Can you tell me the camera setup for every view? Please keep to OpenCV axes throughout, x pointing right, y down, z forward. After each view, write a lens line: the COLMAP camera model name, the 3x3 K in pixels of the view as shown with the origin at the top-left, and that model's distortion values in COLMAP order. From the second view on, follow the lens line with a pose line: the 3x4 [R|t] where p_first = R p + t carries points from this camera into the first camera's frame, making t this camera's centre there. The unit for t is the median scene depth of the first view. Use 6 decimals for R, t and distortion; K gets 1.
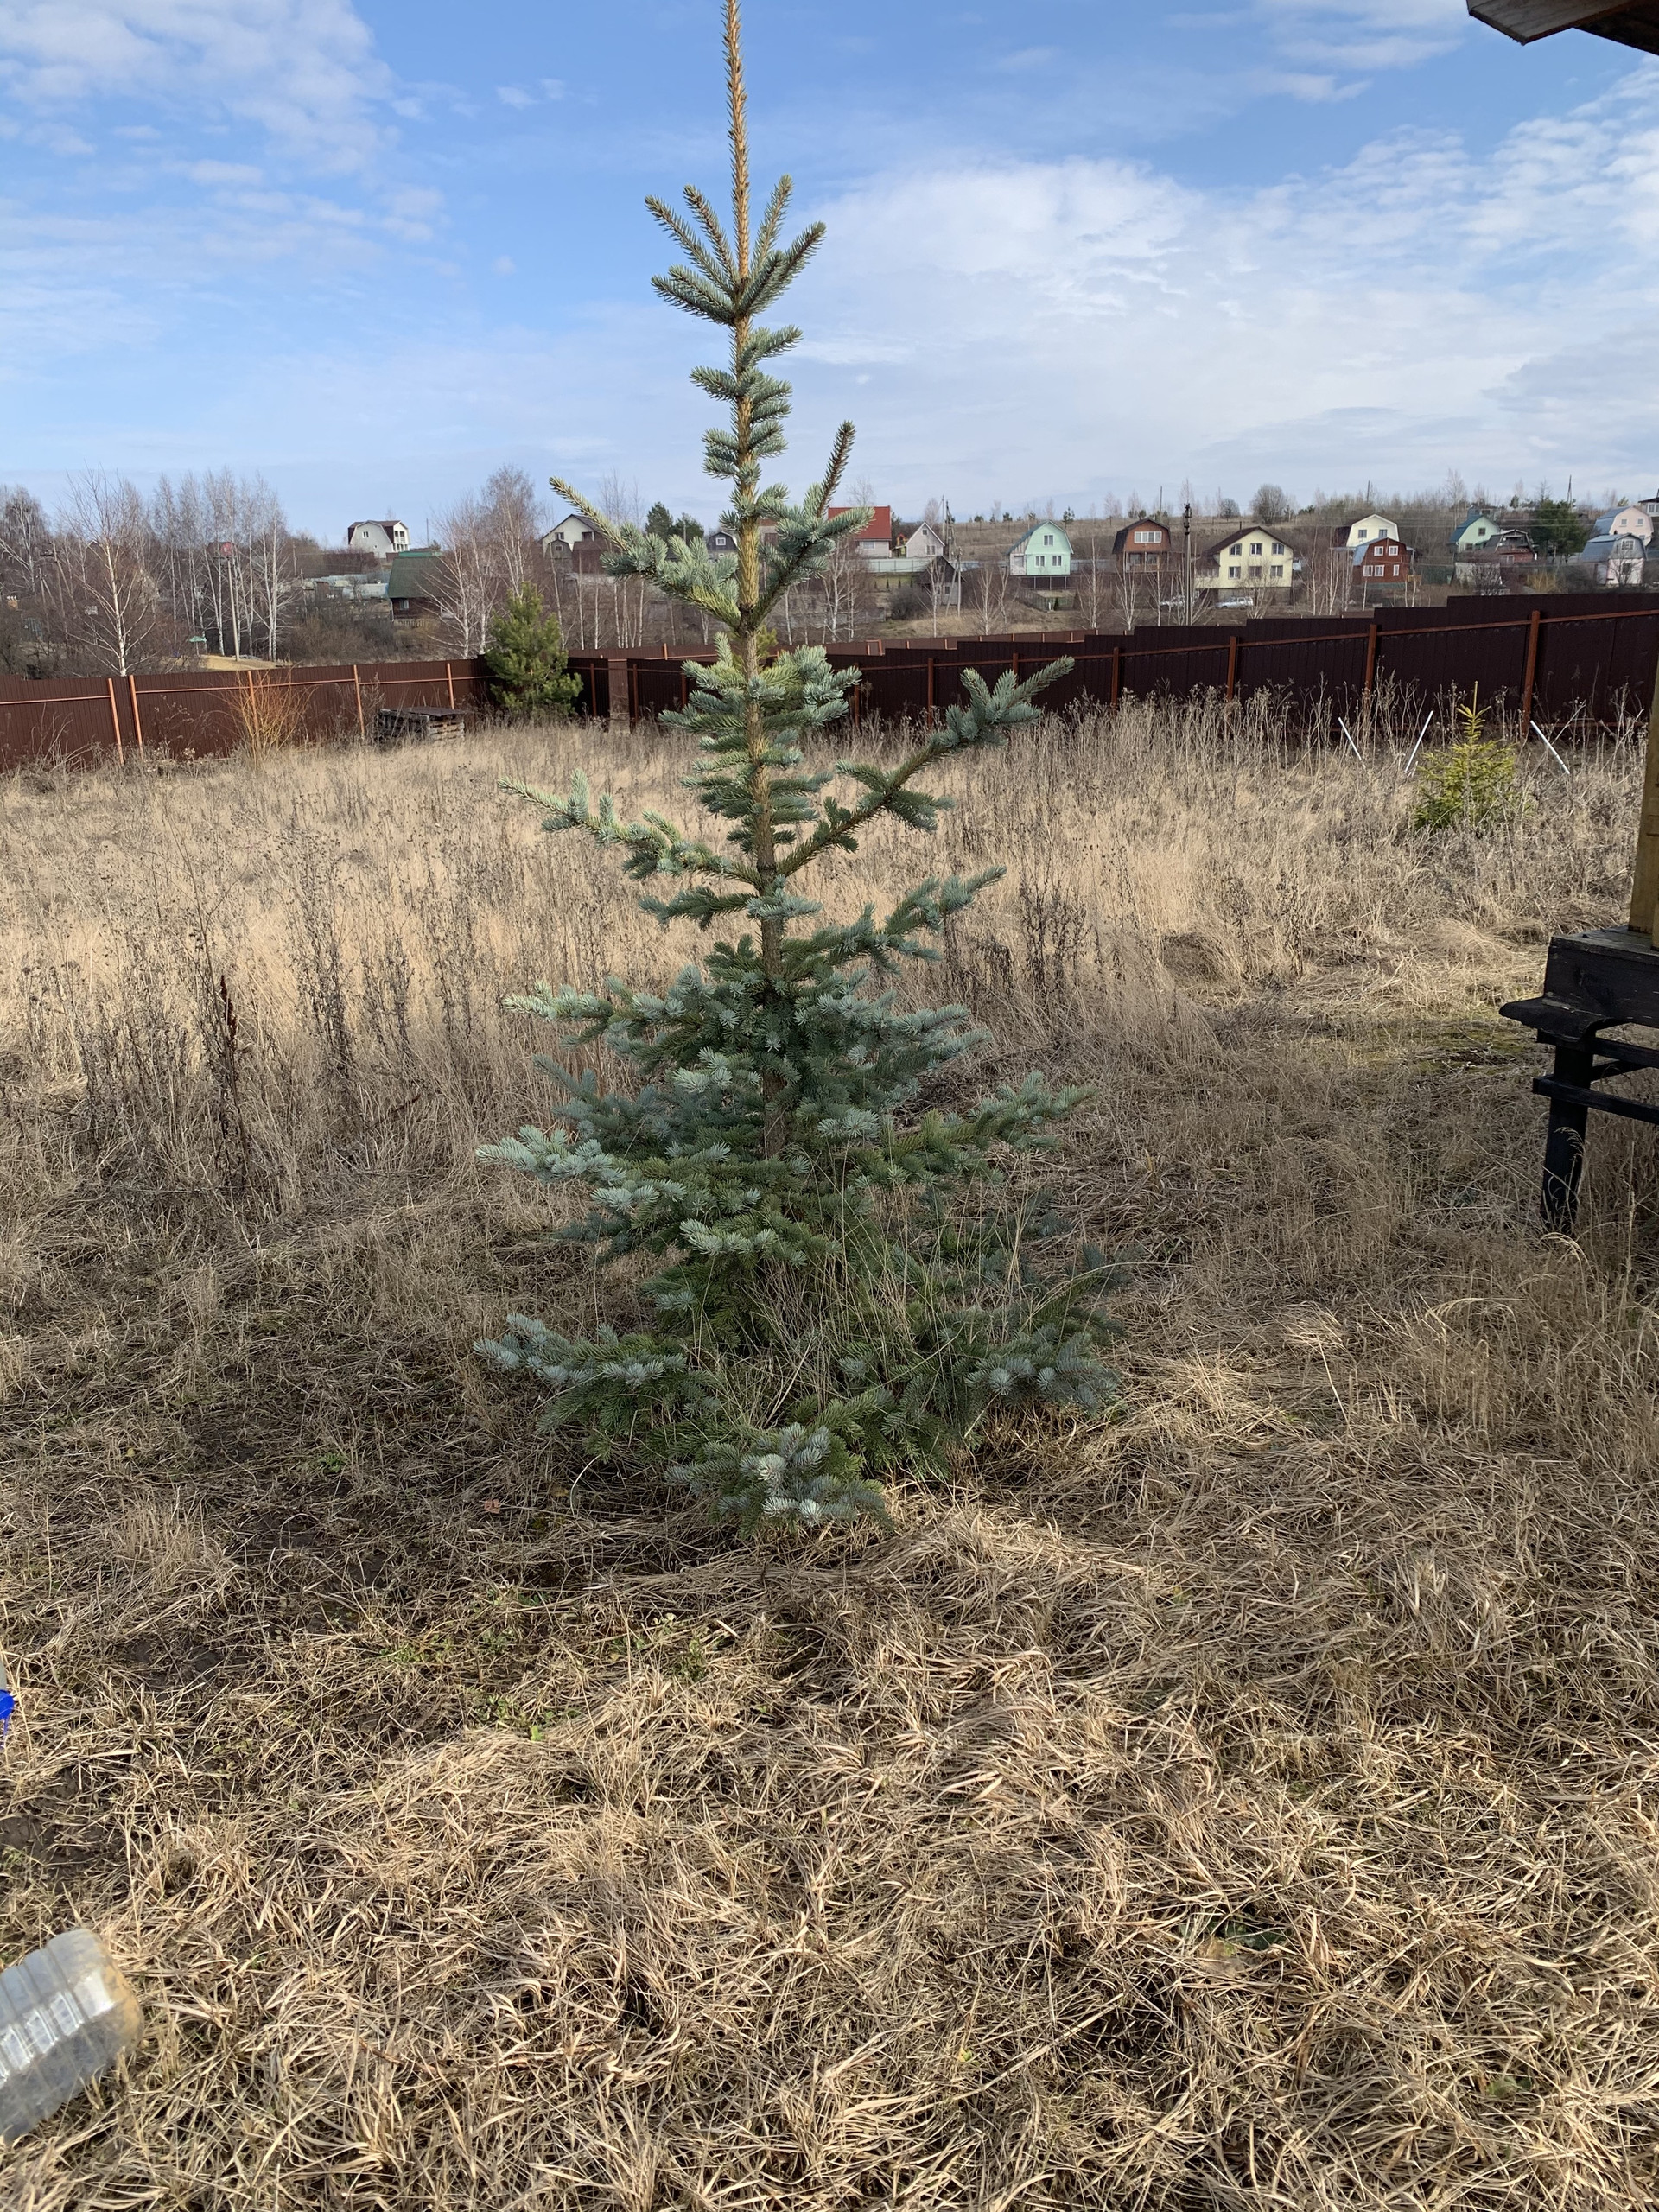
lens RADIAL K [[1687.6, 0, 829.5], [0, 1687.6, 1106.0], [0, 0, 1]] dist [0.005275, 0.017333]
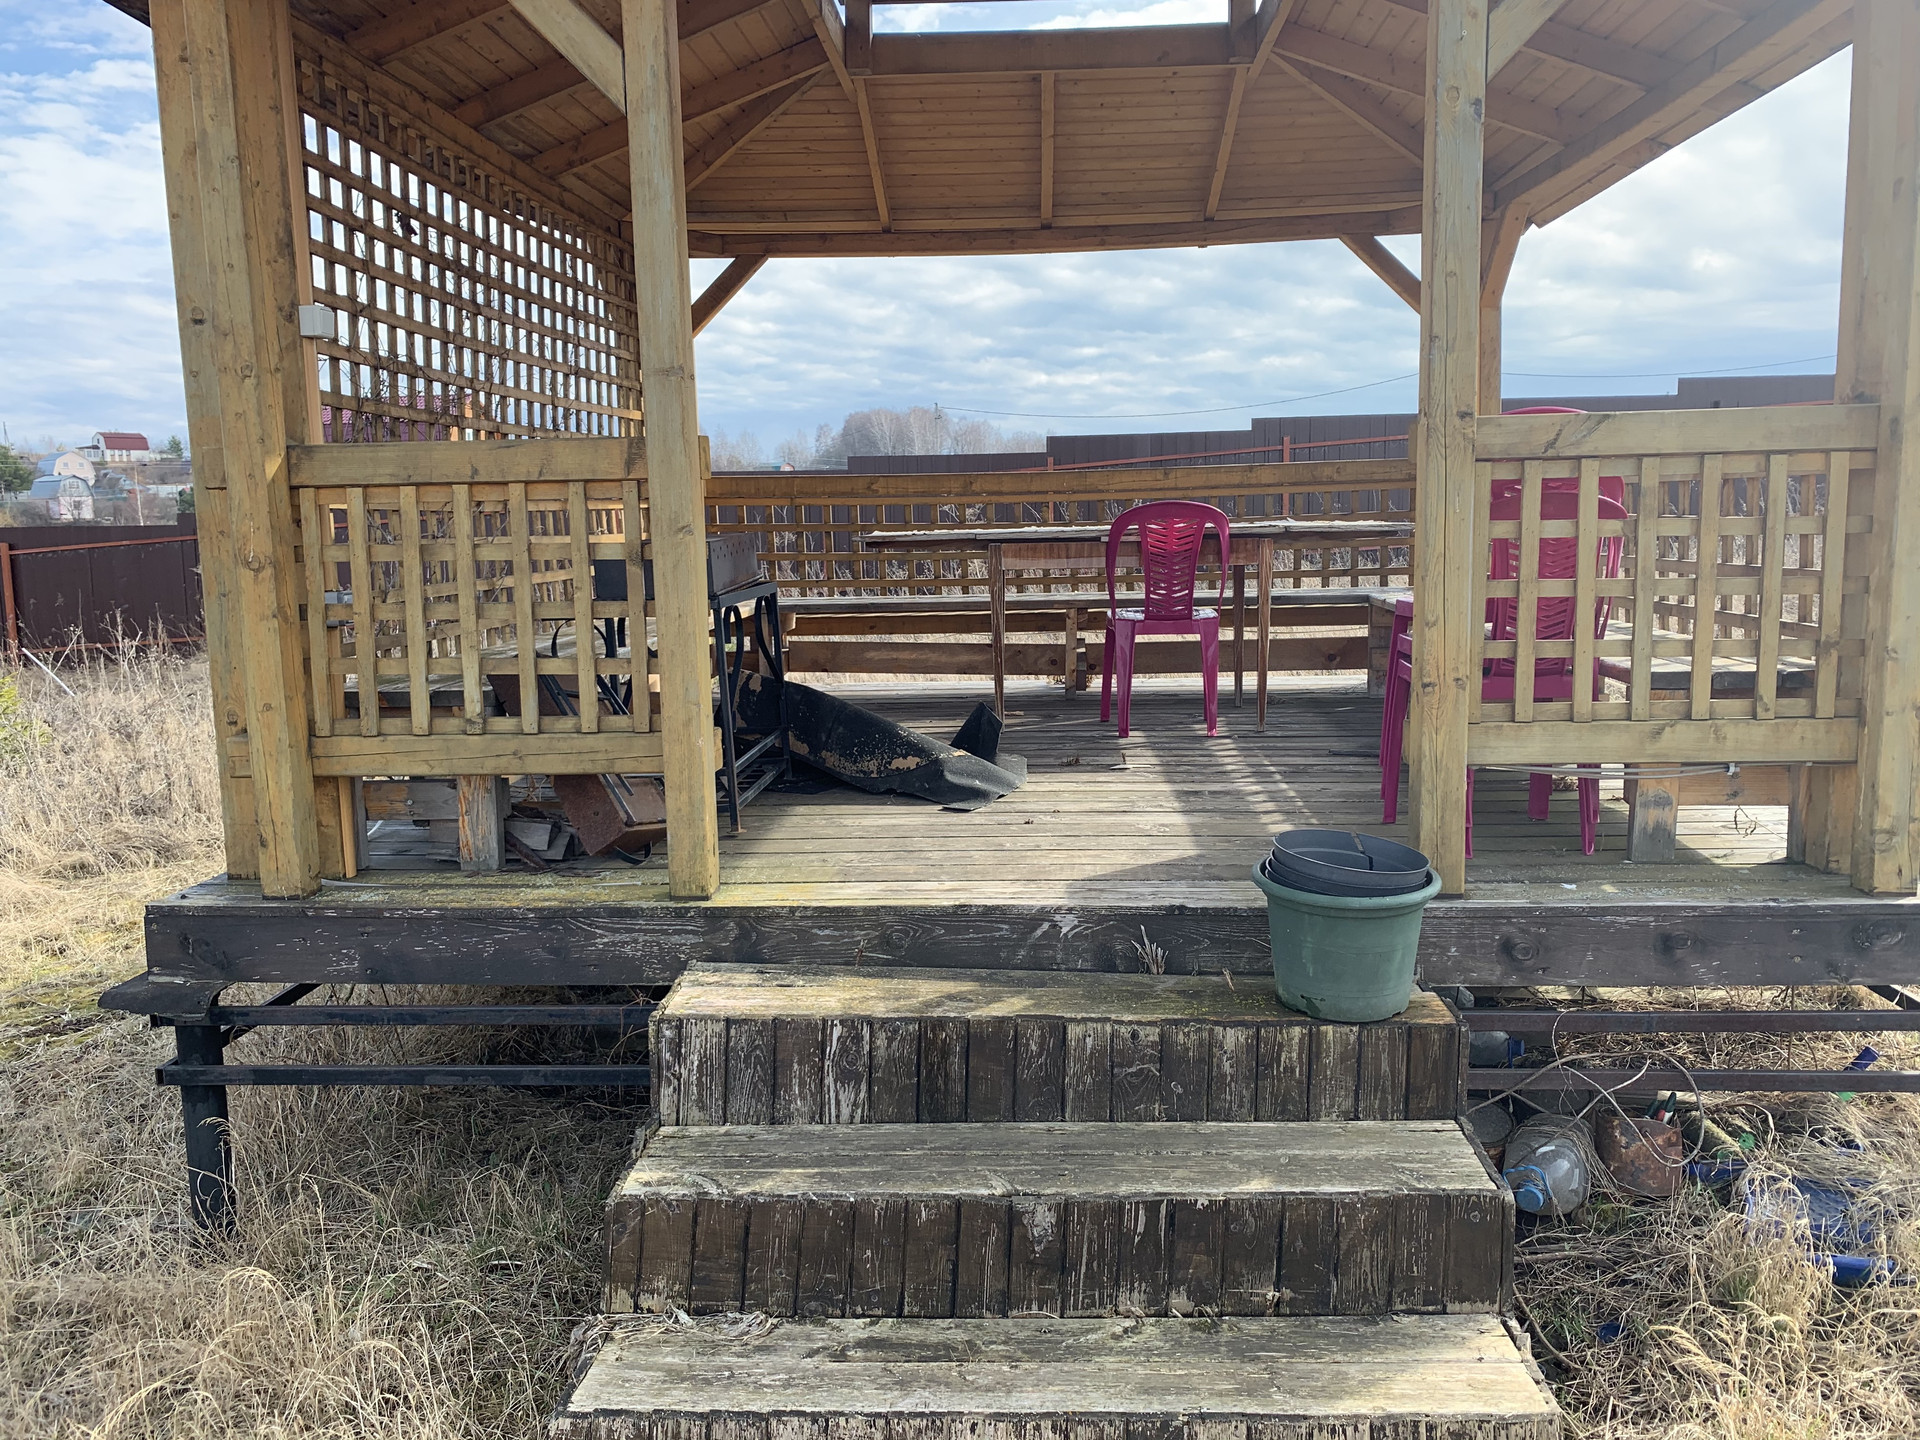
lens RADIAL K [[1505.8, 0, 960.0], [0, 1505.8, 720.0], [0, 0, 1]] dist [-0.003167, -0.002951]
pose [[0.582019, -0.103155, 0.806606, 0.030025], [0.235558, 0.970779, -0.045820, -0.027014], [-0.778310, 0.216671, 0.589311, 0.098735]]
